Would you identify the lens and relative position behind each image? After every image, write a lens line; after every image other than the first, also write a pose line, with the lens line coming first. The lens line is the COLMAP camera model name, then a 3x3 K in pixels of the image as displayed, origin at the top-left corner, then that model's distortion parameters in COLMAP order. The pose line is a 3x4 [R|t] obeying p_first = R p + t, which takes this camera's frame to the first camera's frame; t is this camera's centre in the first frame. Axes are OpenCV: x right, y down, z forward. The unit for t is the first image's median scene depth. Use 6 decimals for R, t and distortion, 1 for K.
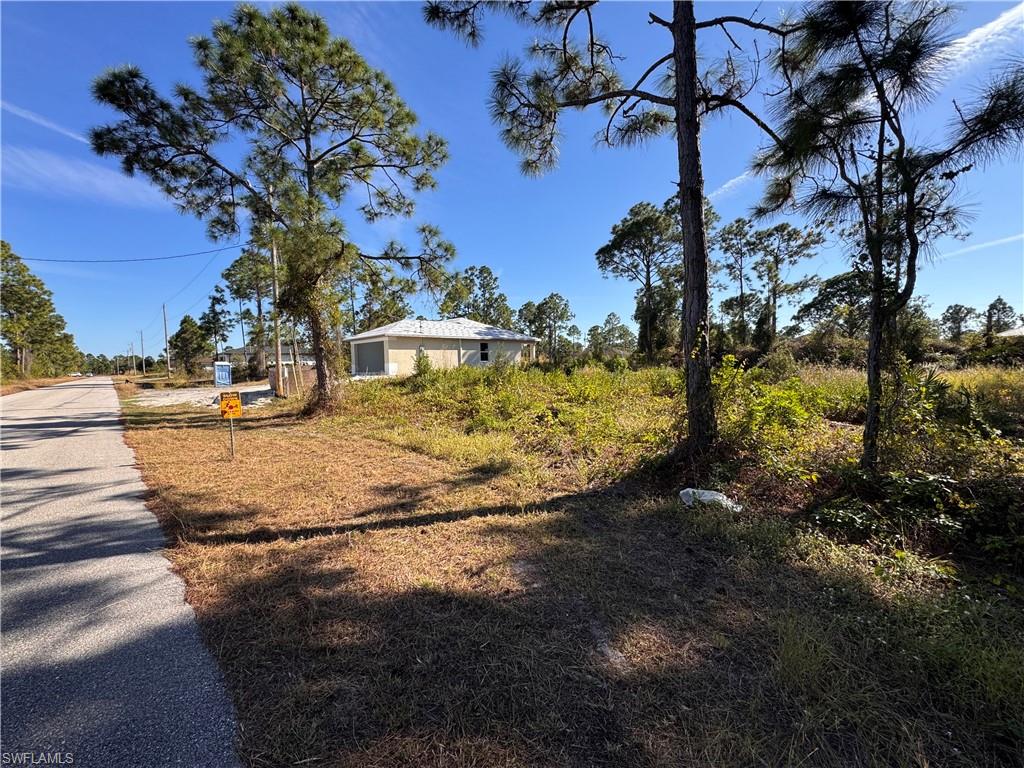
lens RADIAL K [[407.0, 0, 511.9], [0, 407.0, 382.6], [0, 0, 1]] dist [-0.000125, -0.000270]
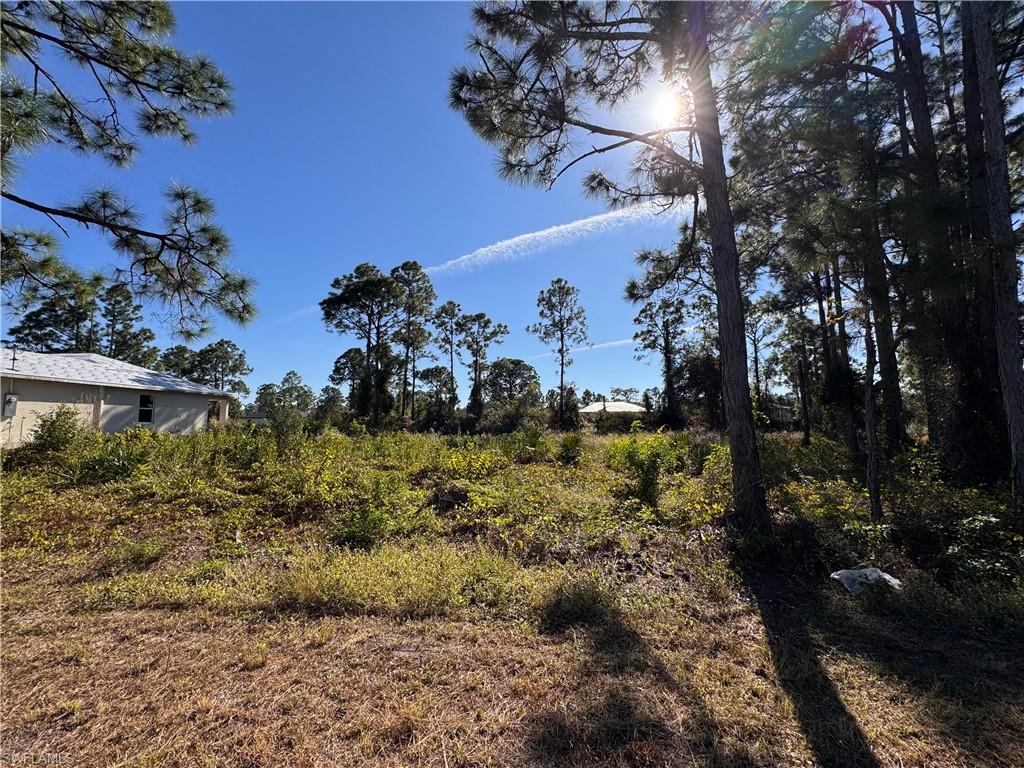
lens RADIAL K [[407.0, 0, 511.9], [0, 407.0, 382.6], [0, 0, 1]] dist [-0.000125, -0.000270]
pose [[0.718521, 0.083840, 0.690434, -0.100040], [0.025871, 0.988799, -0.146995, -0.004720], [-0.695024, 0.123481, 0.708304, 0.113109]]
